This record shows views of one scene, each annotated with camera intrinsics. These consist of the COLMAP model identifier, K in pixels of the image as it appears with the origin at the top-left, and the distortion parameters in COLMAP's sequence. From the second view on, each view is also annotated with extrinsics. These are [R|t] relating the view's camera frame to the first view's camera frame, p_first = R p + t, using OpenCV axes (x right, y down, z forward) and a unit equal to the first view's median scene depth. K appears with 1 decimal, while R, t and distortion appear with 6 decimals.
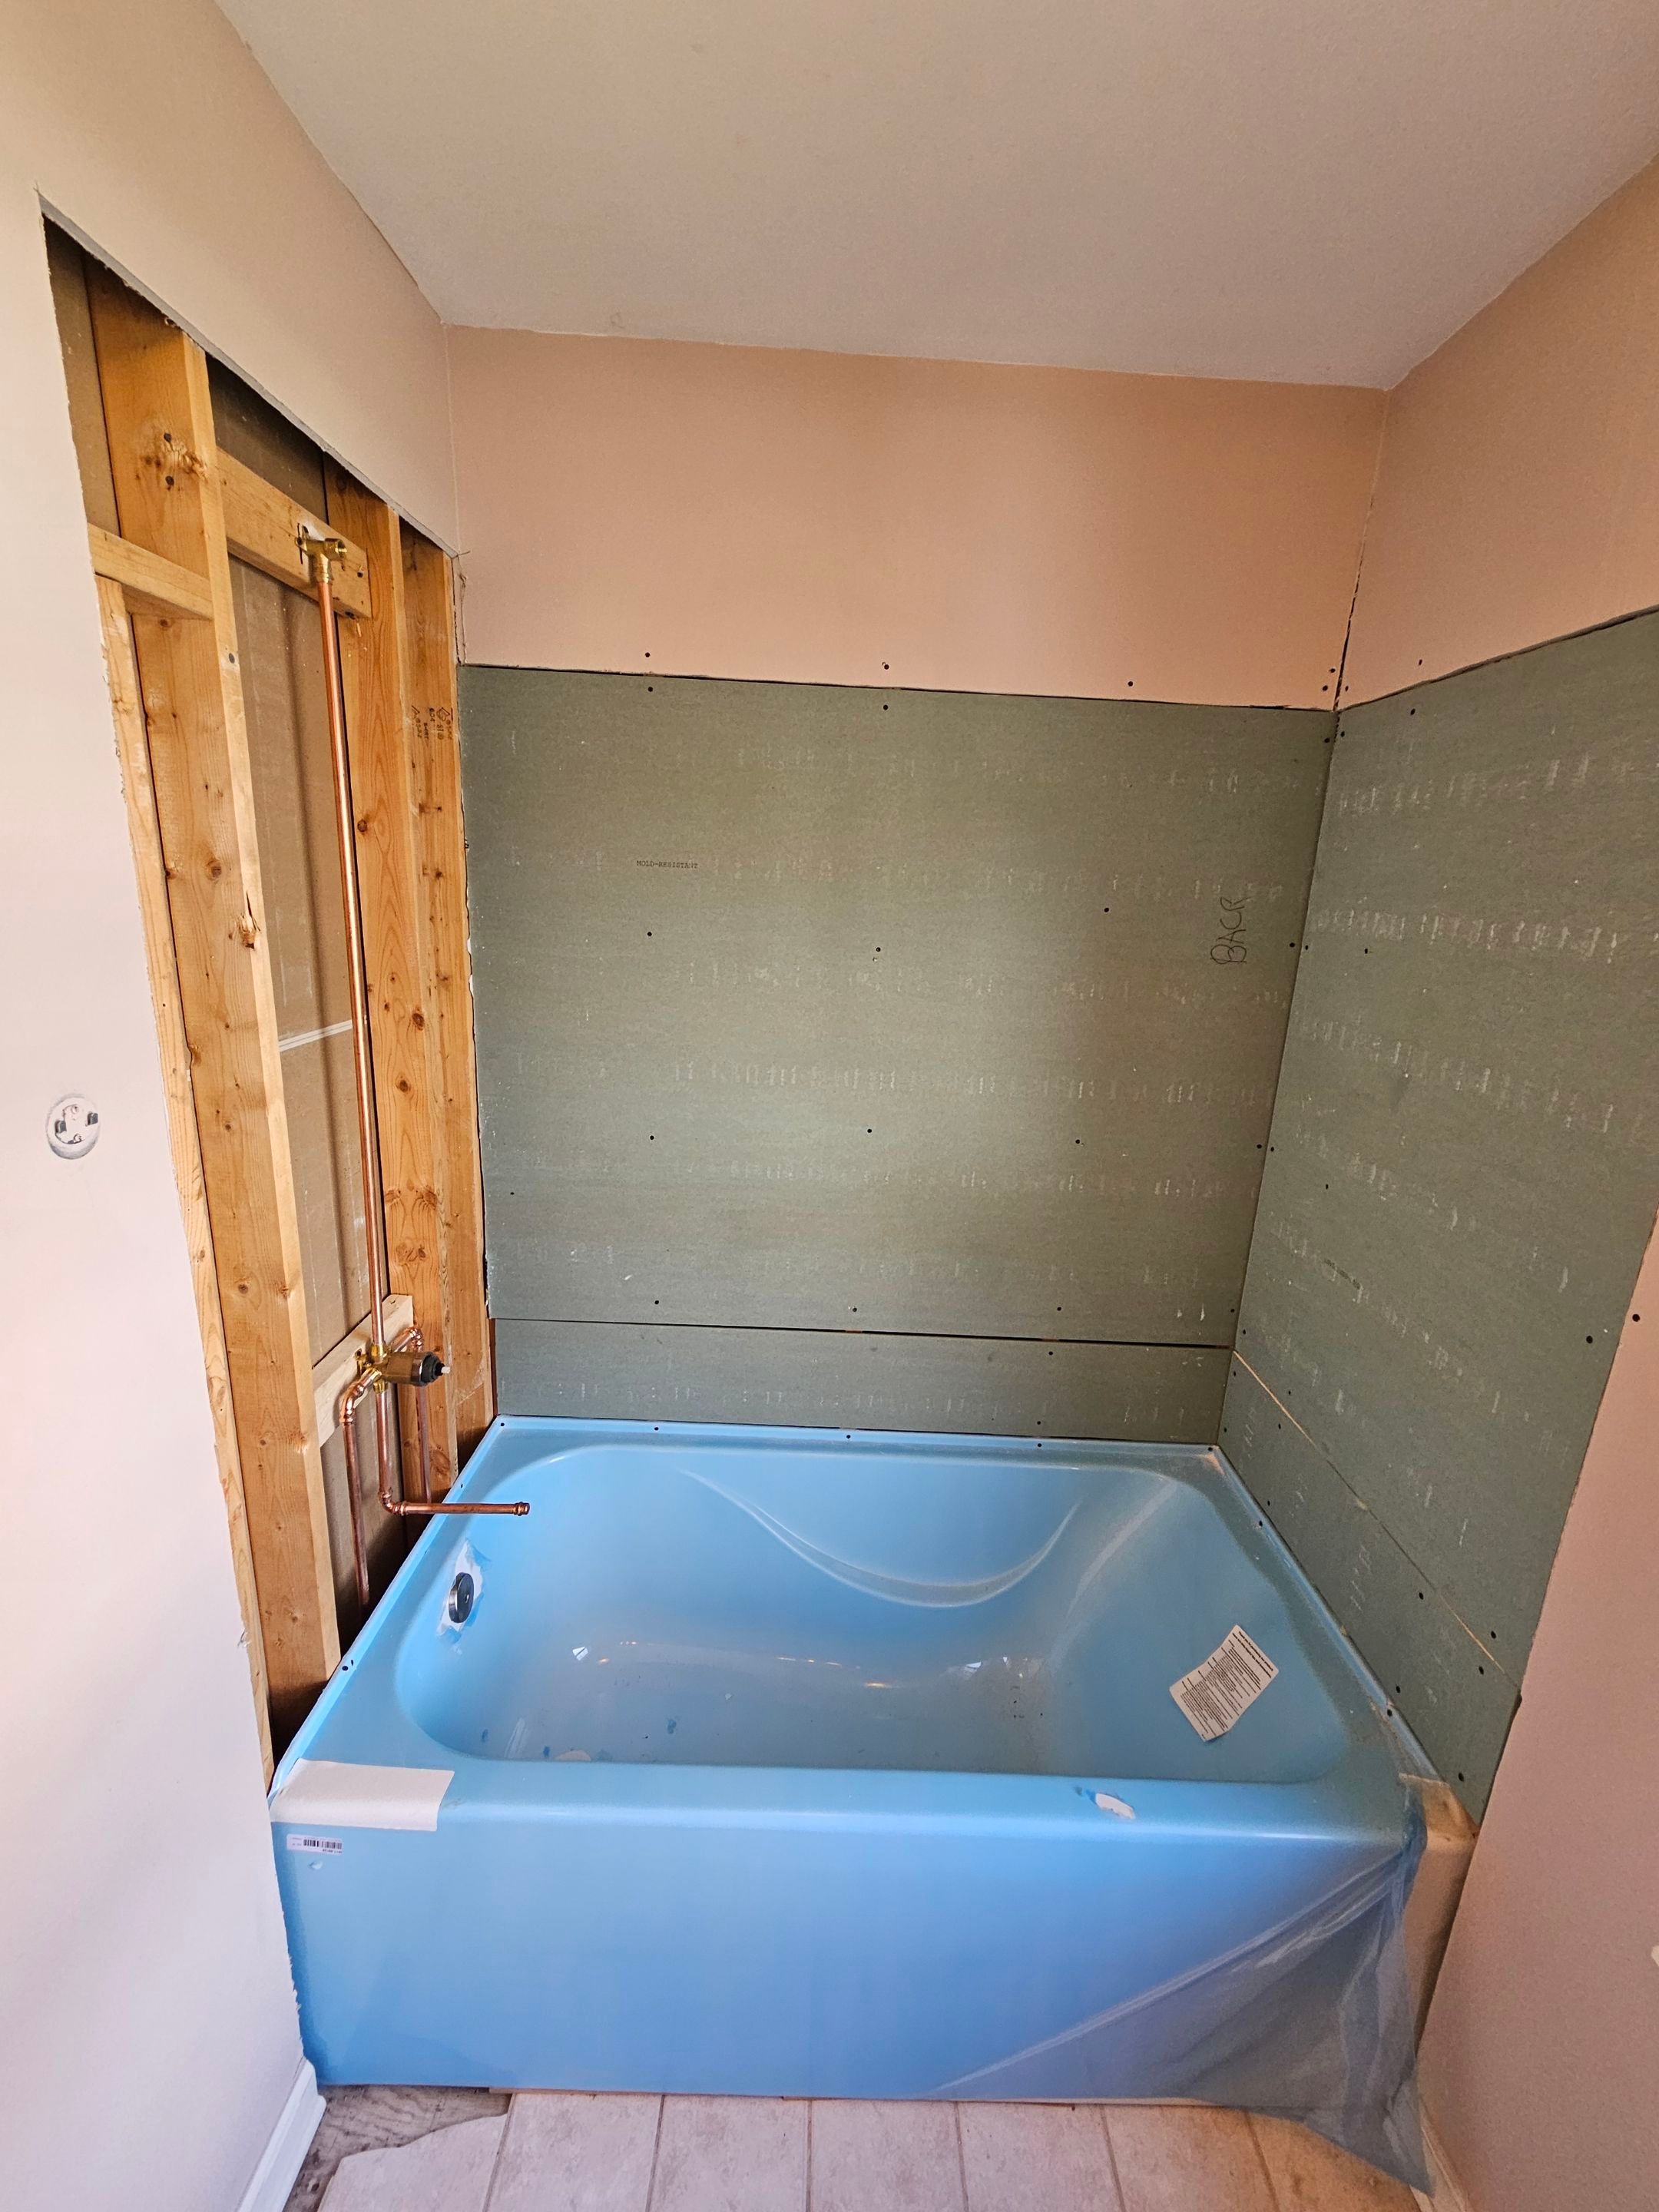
lens RADIAL K [[909.7, 0, 840.0], [0, 909.7, 1096.2], [0, 0, 1]] dist [0.000060, -0.000632]
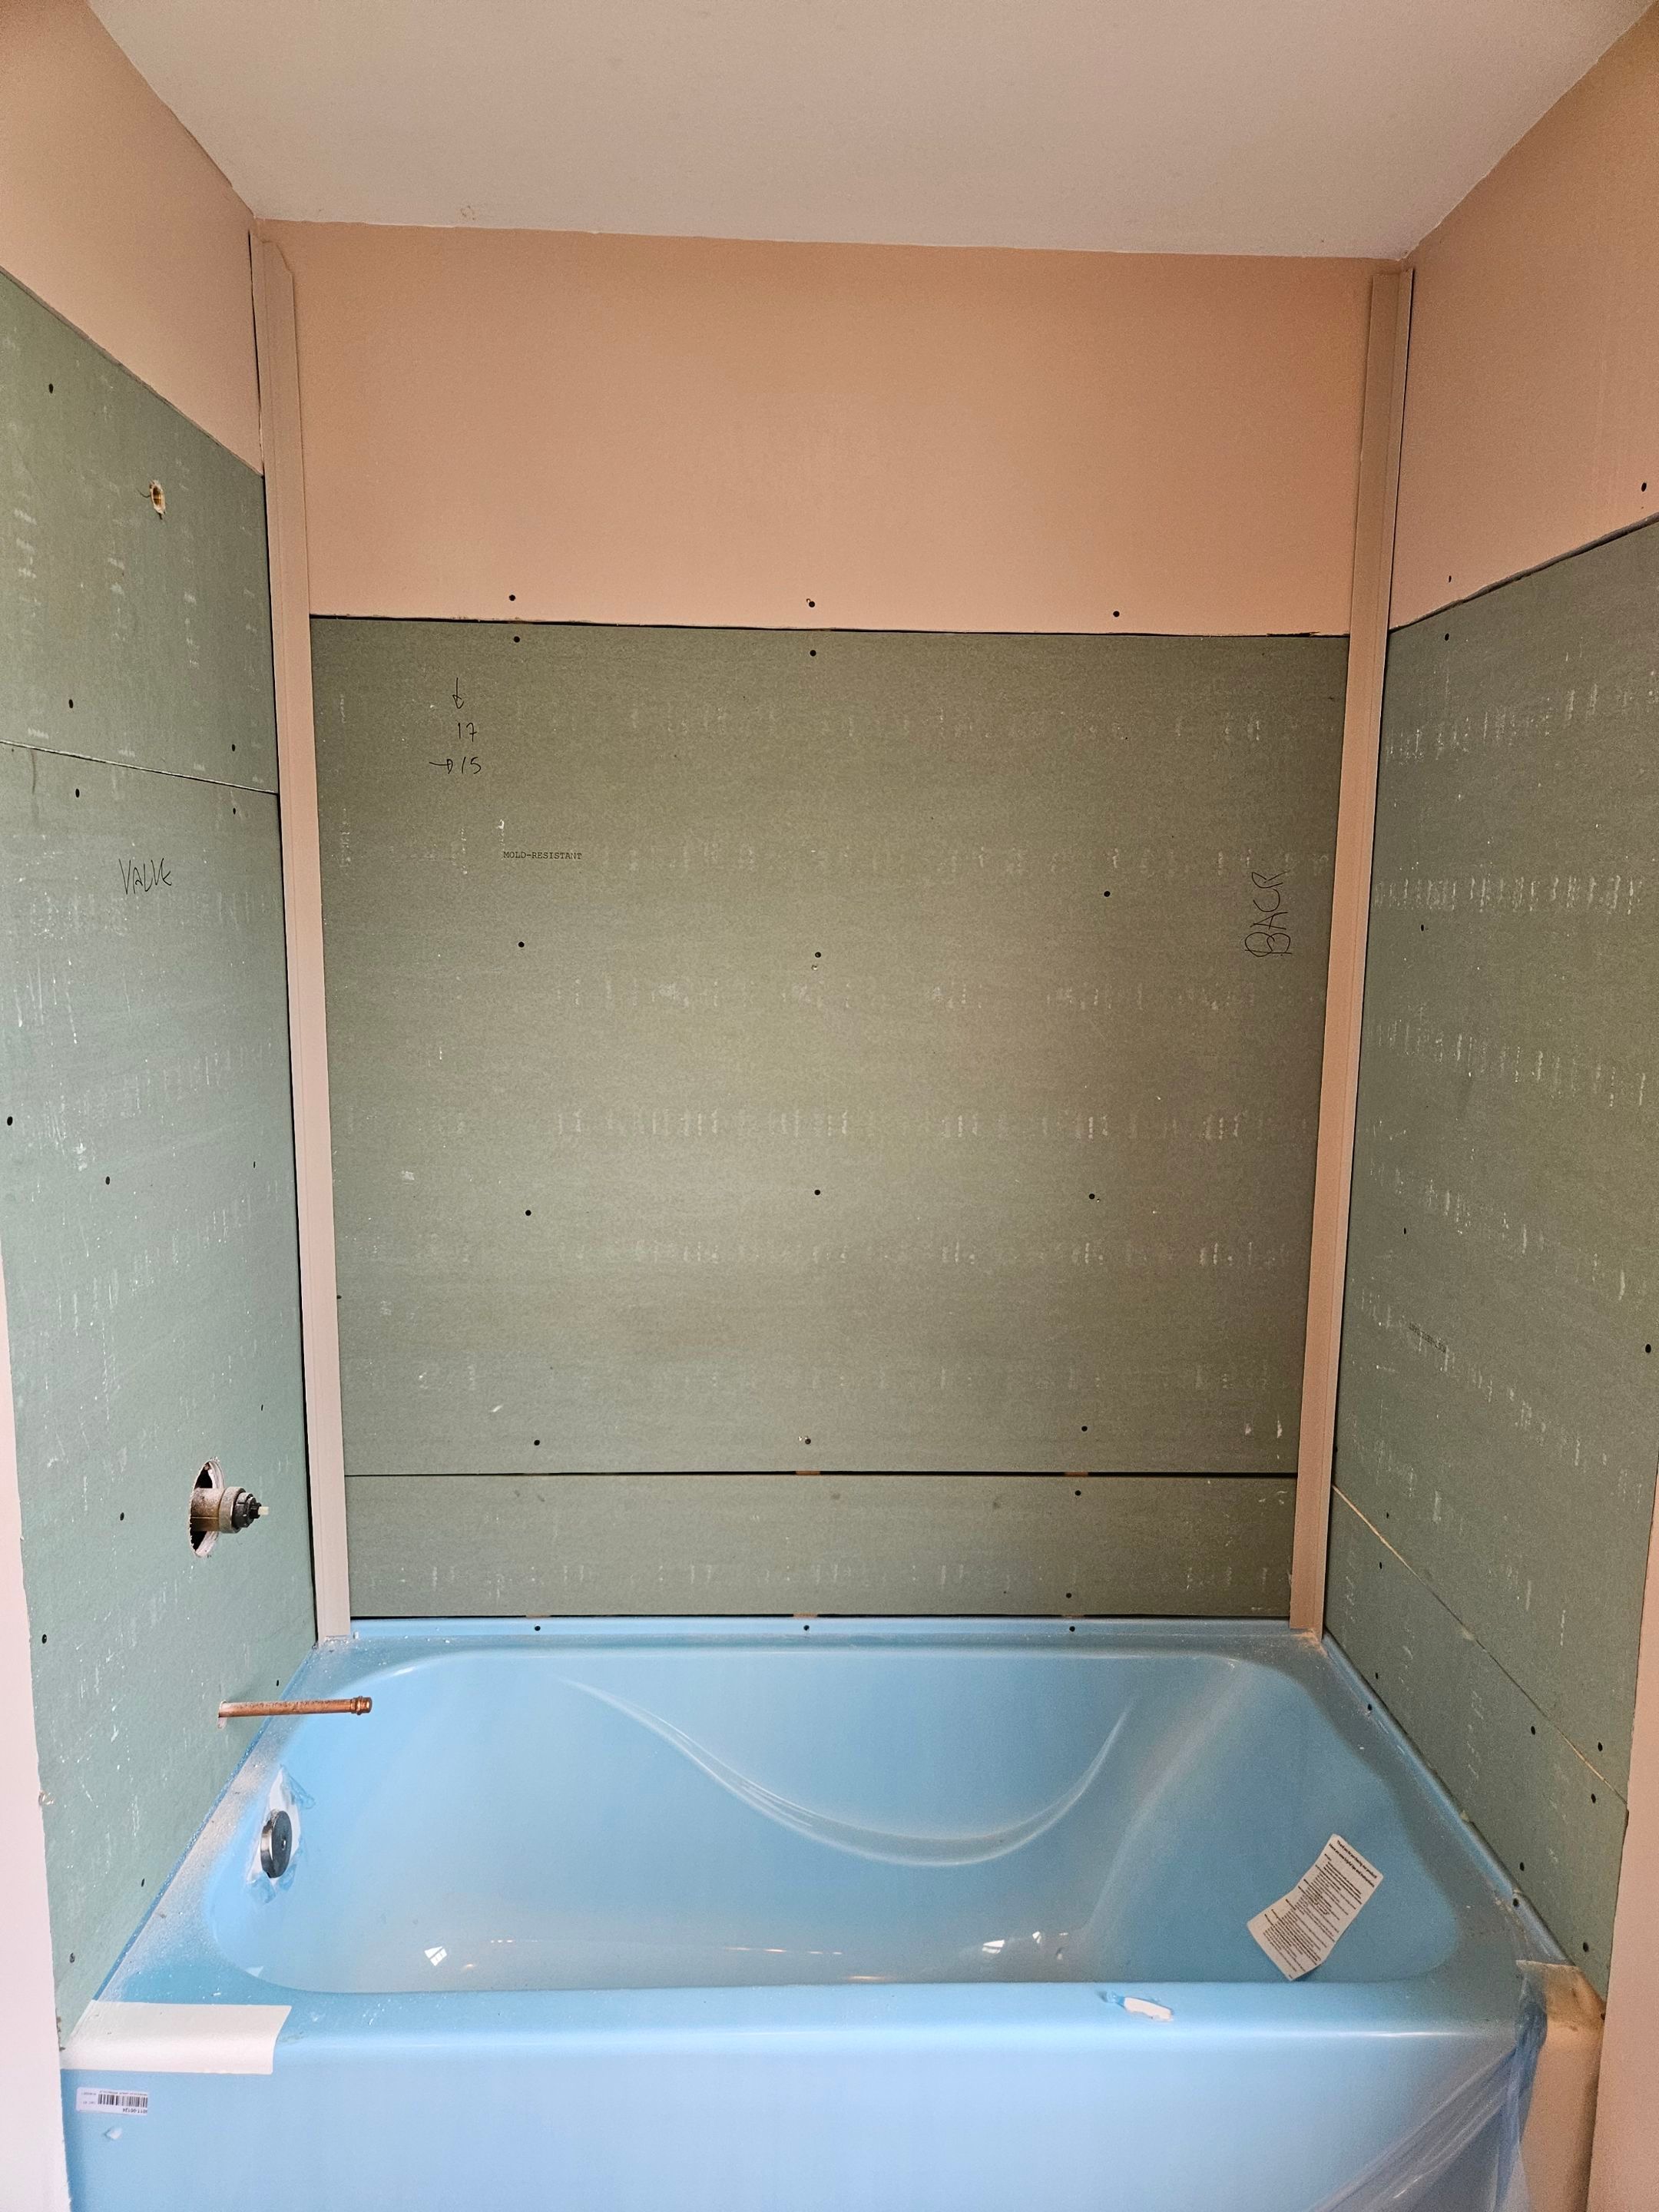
lens RADIAL K [[1497.2, 0, 830.7], [0, 1497.2, 1093.9], [0, 0, 1]] dist [0.077927, -0.068517]
pose [[0.999173, -0.036827, 0.017241, 0.028367], [0.038407, 0.993973, -0.102676, 0.095169], [-0.013355, 0.103253, 0.994565, -0.279909]]
